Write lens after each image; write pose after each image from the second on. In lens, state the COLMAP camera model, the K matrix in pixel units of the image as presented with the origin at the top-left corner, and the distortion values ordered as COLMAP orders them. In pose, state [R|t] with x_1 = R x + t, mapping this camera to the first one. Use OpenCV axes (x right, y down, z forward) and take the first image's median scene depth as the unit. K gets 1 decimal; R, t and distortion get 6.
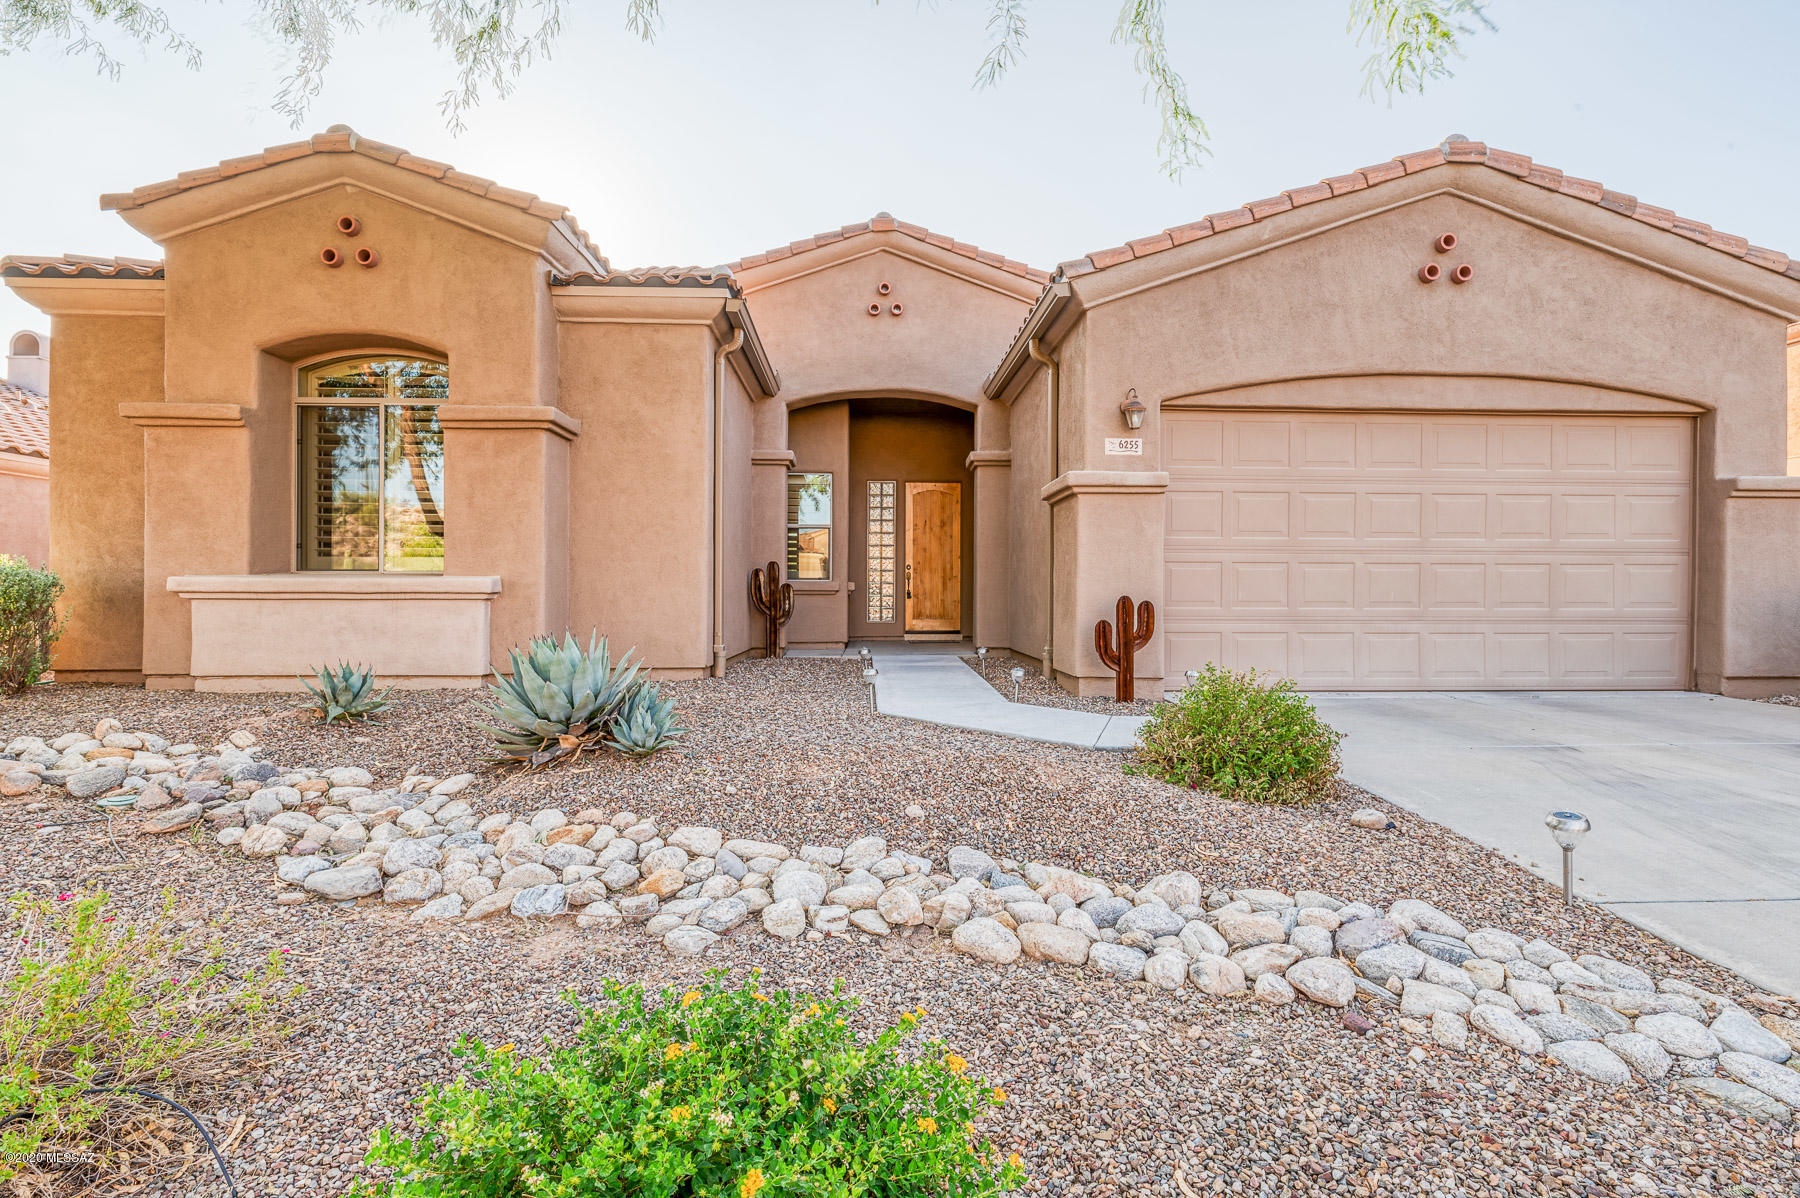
lens RADIAL K [[862.7, 0, 900.0], [0, 862.7, 599.0], [0, 0, 1]] dist [0.000654, 0.000365]
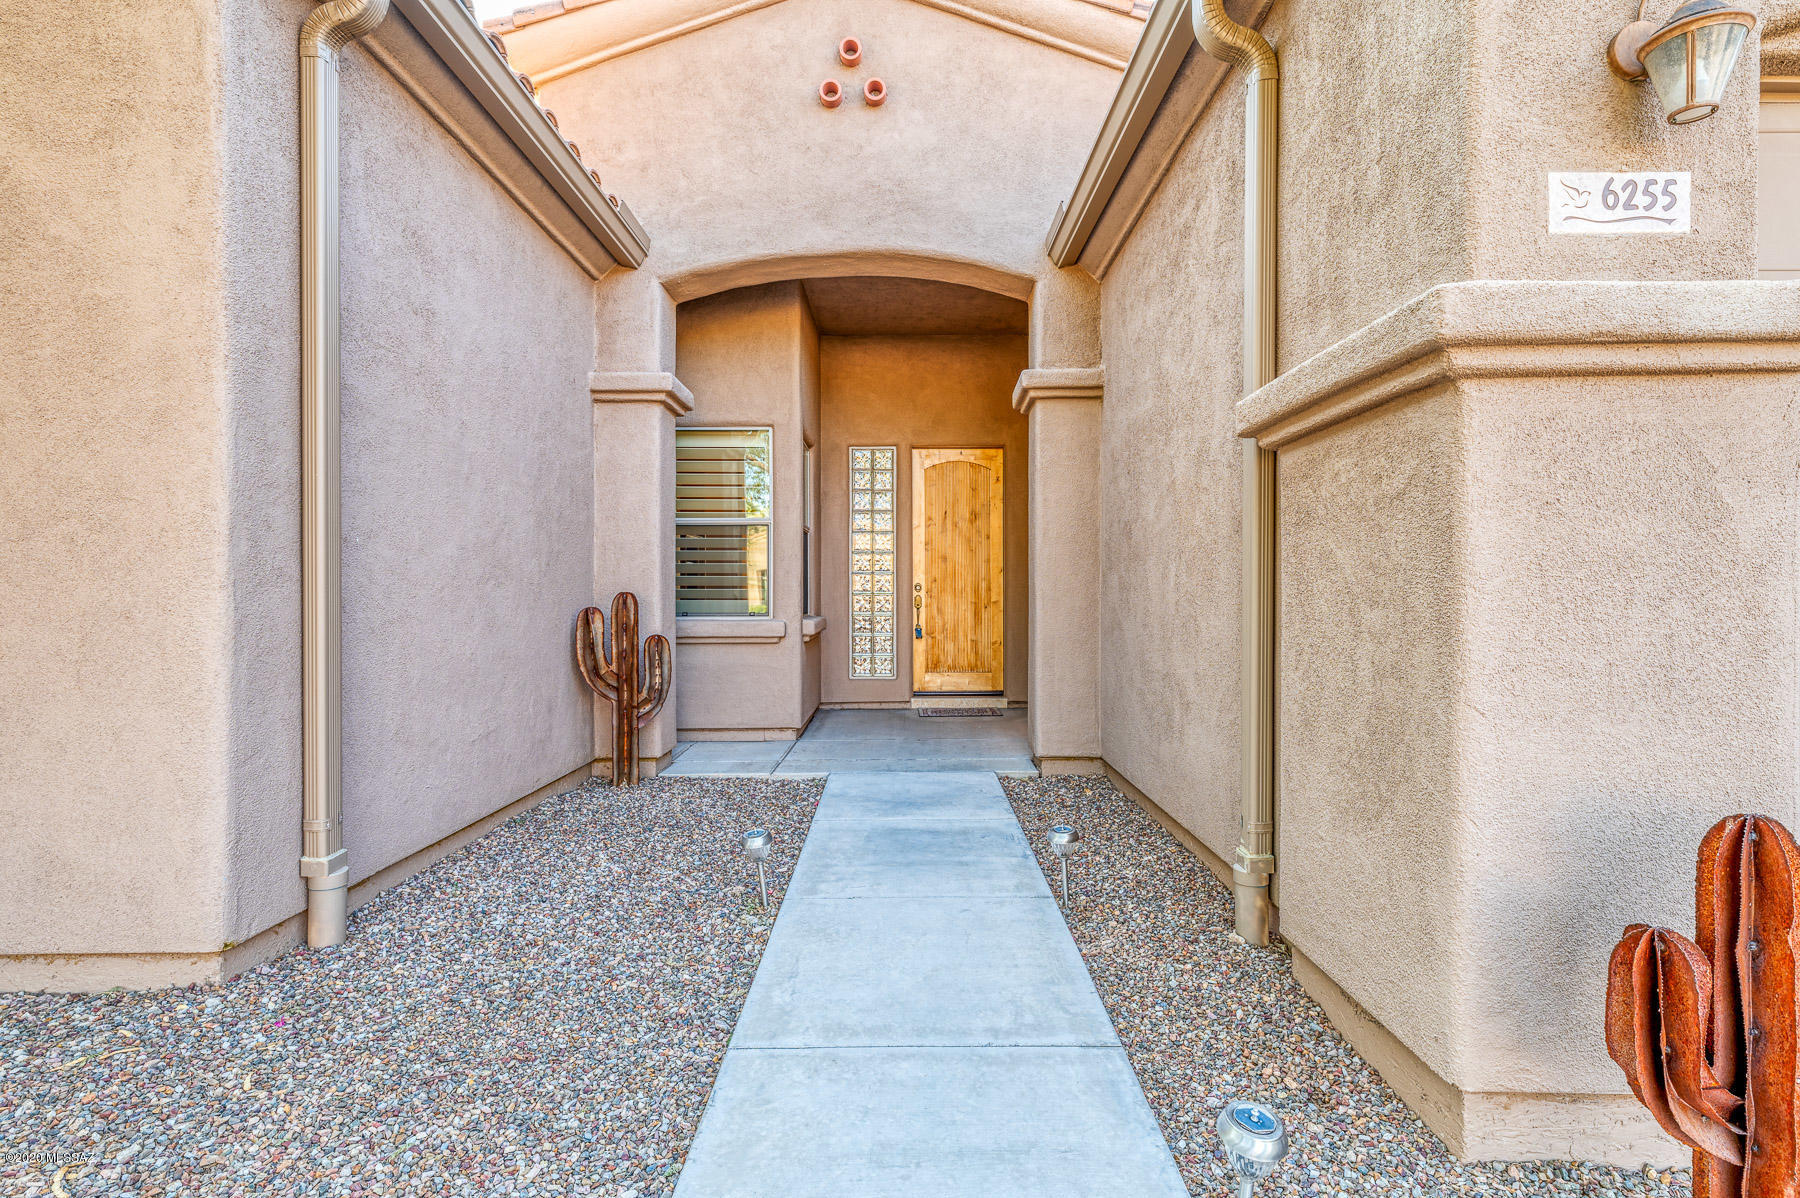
lens RADIAL K [[884.0, 0, 900.0], [0, 884.0, 599.0], [0, 0, 1]] dist [-0.003345, -0.000487]
pose [[0.998903, -0.005010, -0.046561, 0.048136], [0.005051, 0.999987, 0.000753, -0.053597], [0.046557, -0.000987, 0.998915, 0.683660]]
